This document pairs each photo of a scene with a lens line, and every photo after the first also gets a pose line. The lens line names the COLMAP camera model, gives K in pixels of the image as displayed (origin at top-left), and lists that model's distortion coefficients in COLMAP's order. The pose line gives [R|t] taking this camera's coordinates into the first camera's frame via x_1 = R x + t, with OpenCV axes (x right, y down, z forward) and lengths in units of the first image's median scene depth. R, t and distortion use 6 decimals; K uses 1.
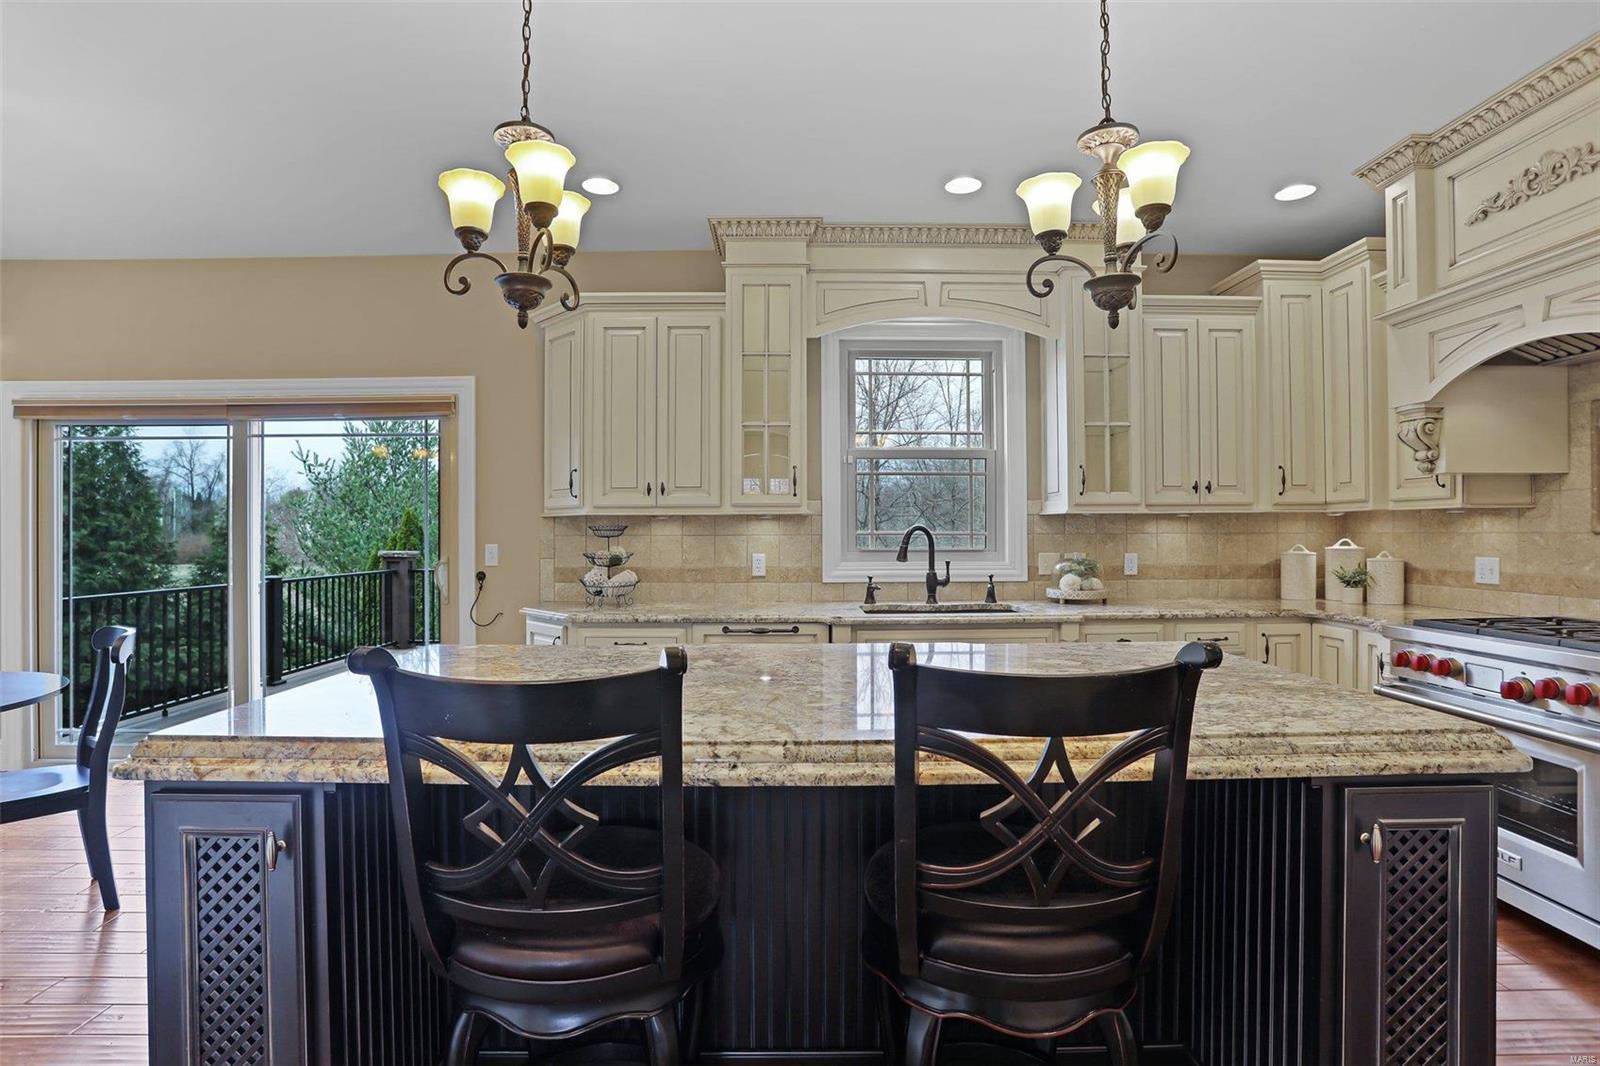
lens RADIAL K [[785.7, 0, 794.4], [0, 785.7, 538.0], [0, 0, 1]] dist [-0.034354, 0.000943]
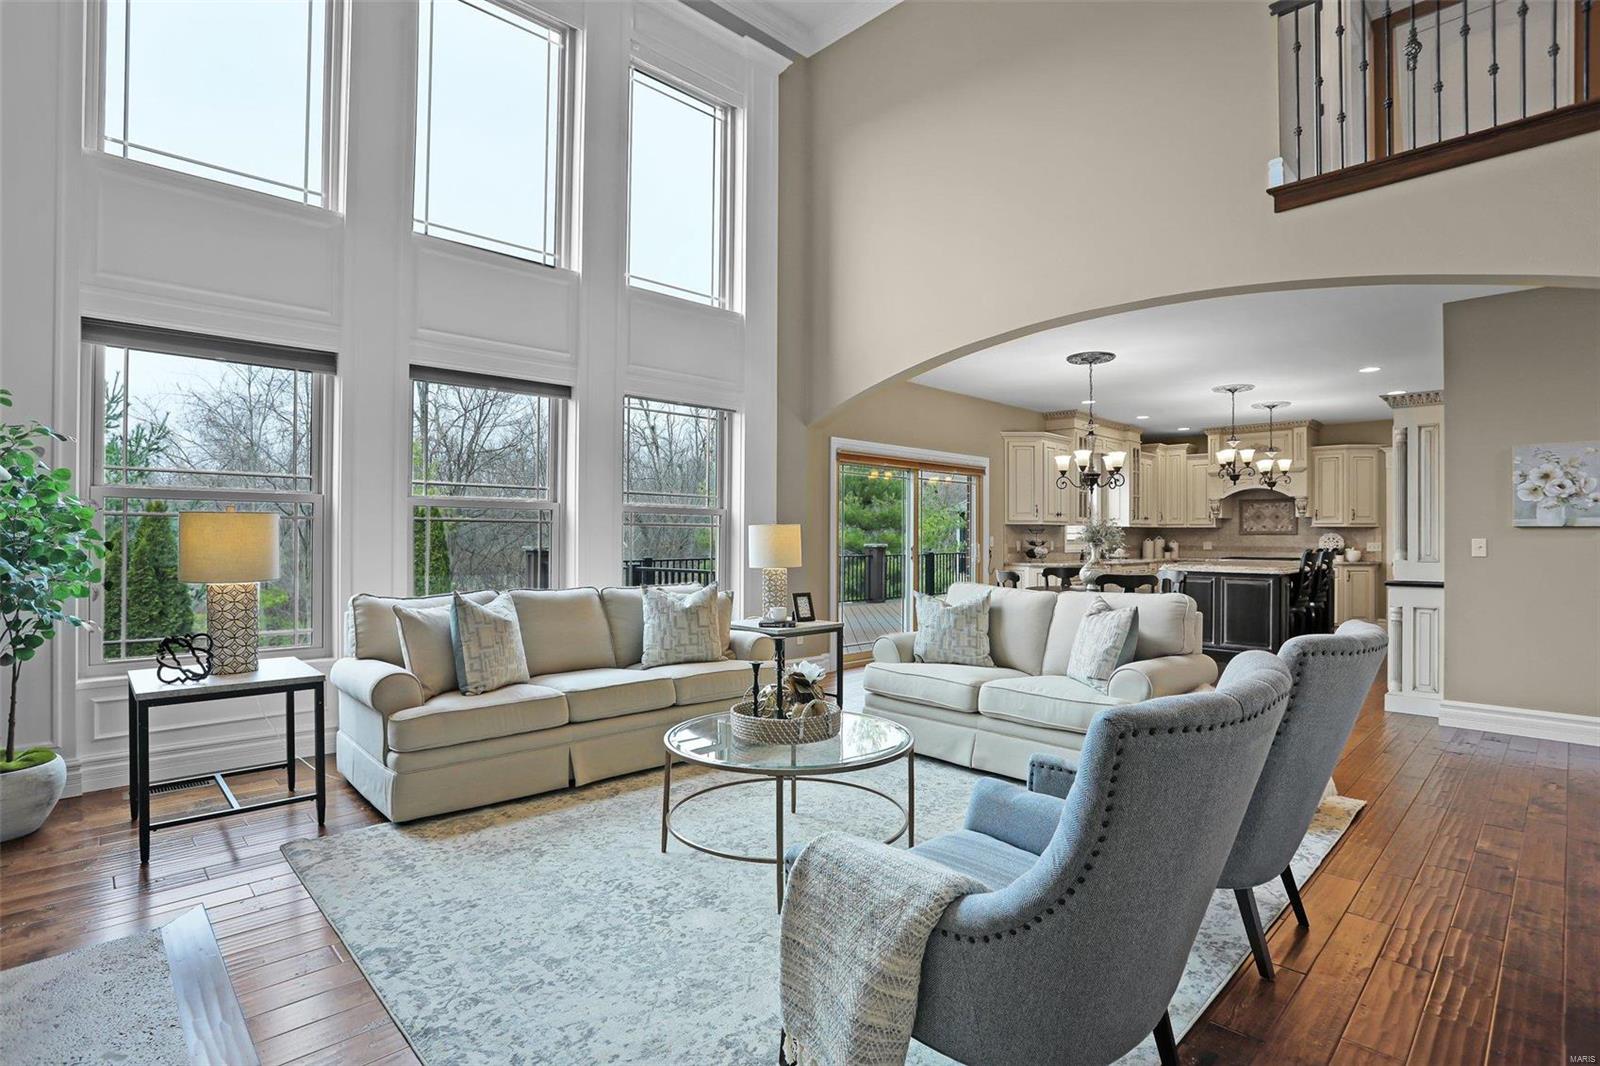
lens RADIAL K [[785.7, 0, 794.4], [0, 785.7, 538.0], [0, 0, 1]] dist [-0.034354, 0.000943]
pose [[0.724602, 0.005624, 0.689145, -2.405154], [-0.003331, 0.999984, -0.004658, 0.025723], [-0.689160, 0.001080, 0.724609, -0.222668]]
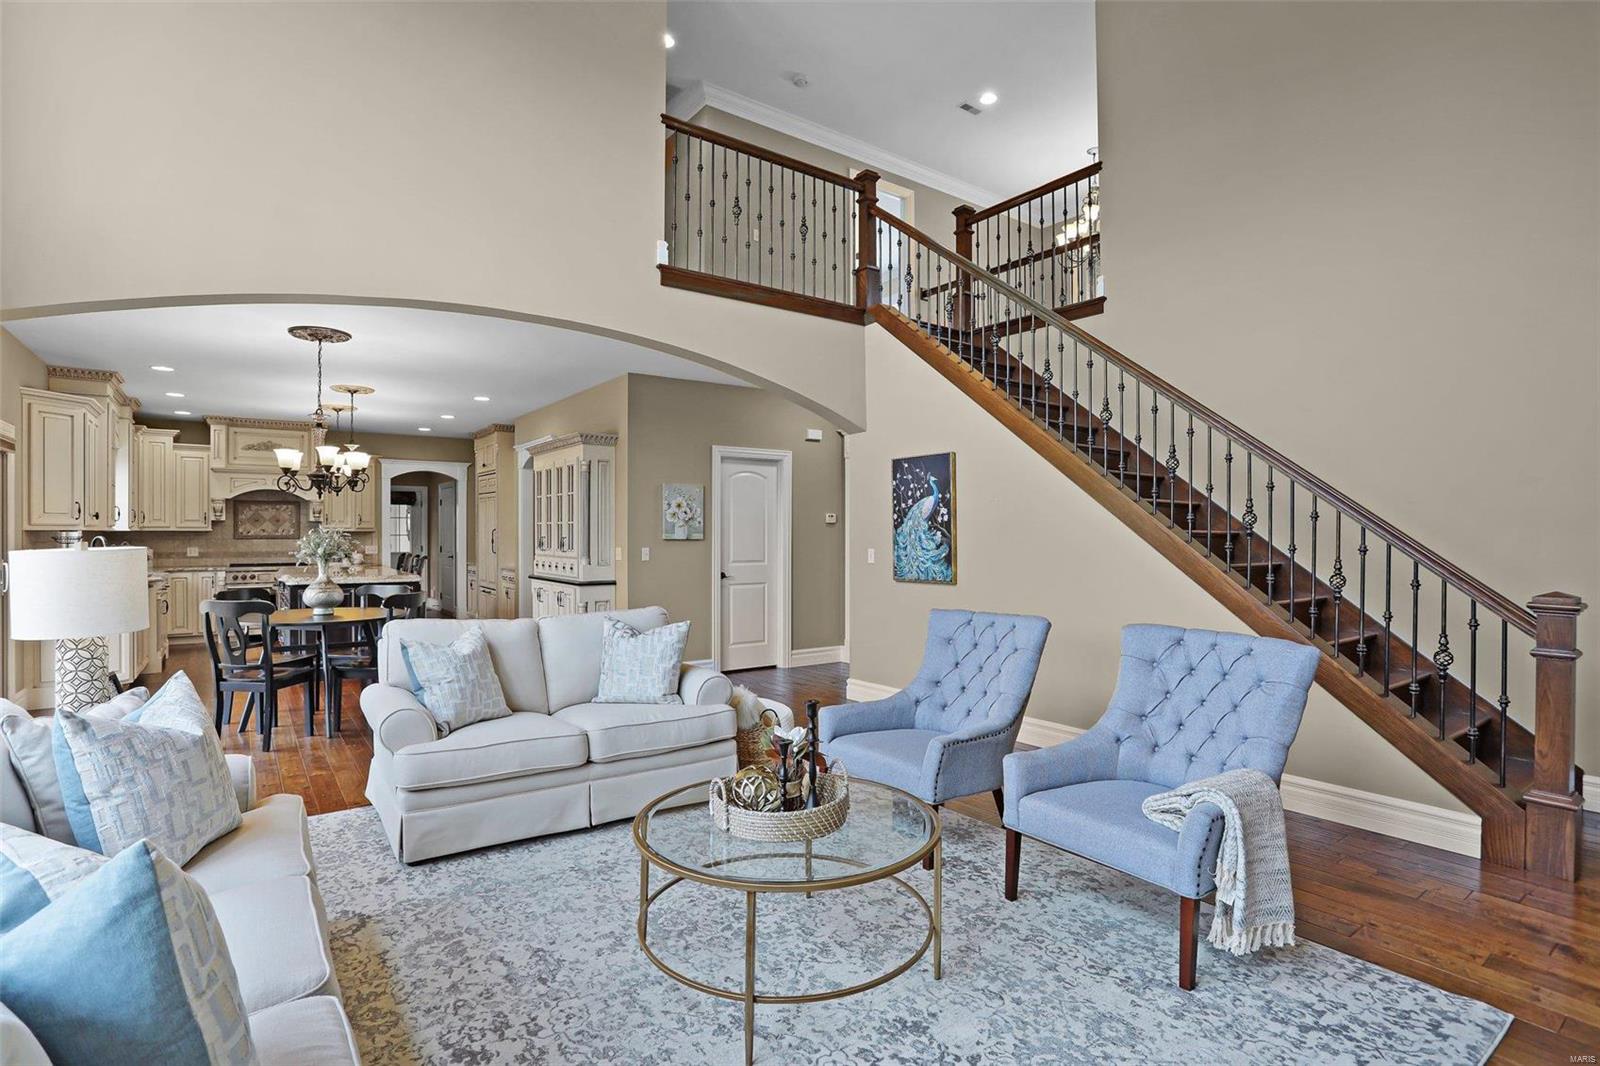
lens RADIAL K [[785.7, 0, 794.4], [0, 785.7, 538.0], [0, 0, 1]] dist [-0.034354, 0.000943]
pose [[-0.569892, -0.001489, 0.821719, -2.398926], [0.004845, 0.999975, 0.005172, -0.013502], [-0.821706, 0.006929, -0.569870, 0.670366]]
